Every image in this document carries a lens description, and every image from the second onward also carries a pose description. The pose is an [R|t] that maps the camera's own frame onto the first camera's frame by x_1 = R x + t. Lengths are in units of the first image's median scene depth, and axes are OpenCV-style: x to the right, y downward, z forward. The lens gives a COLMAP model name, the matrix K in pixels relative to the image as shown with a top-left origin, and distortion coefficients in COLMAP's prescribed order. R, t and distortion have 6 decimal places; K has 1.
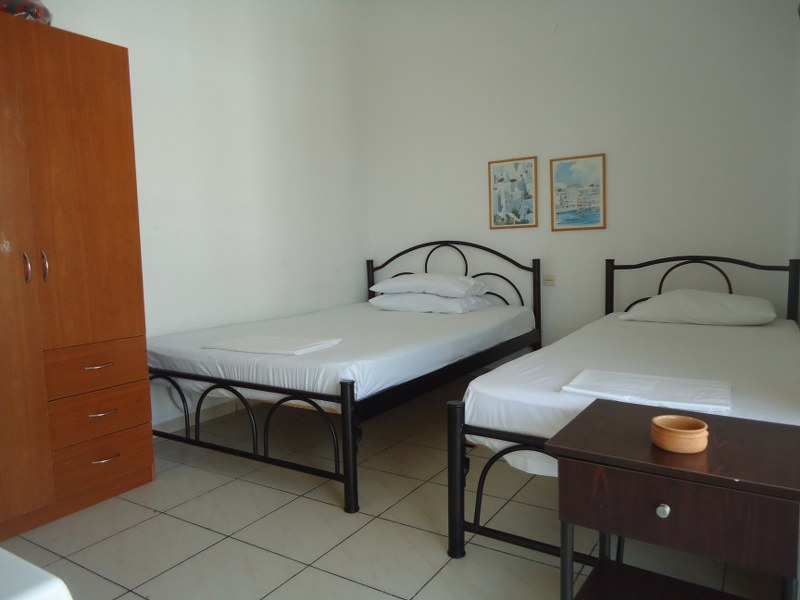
lens RADIAL K [[596.4, 0, 401.2], [0, 596.4, 300.7], [0, 0, 1]] dist [0.027666, 0.000157]
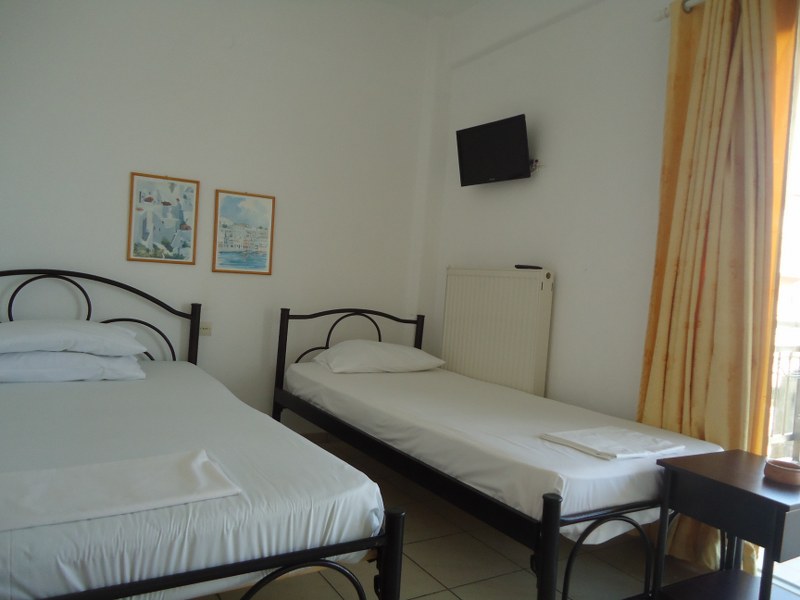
lens RADIAL K [[596.4, 0, 399.3], [0, 596.4, 298.7], [0, 0, 1]] dist [0.027666, 0.000157]
pose [[0.428645, 0.027063, 0.903068, -0.407257], [0.003160, 0.999500, -0.031453, -0.049826], [-0.903468, 0.016336, 0.428345, 0.389585]]
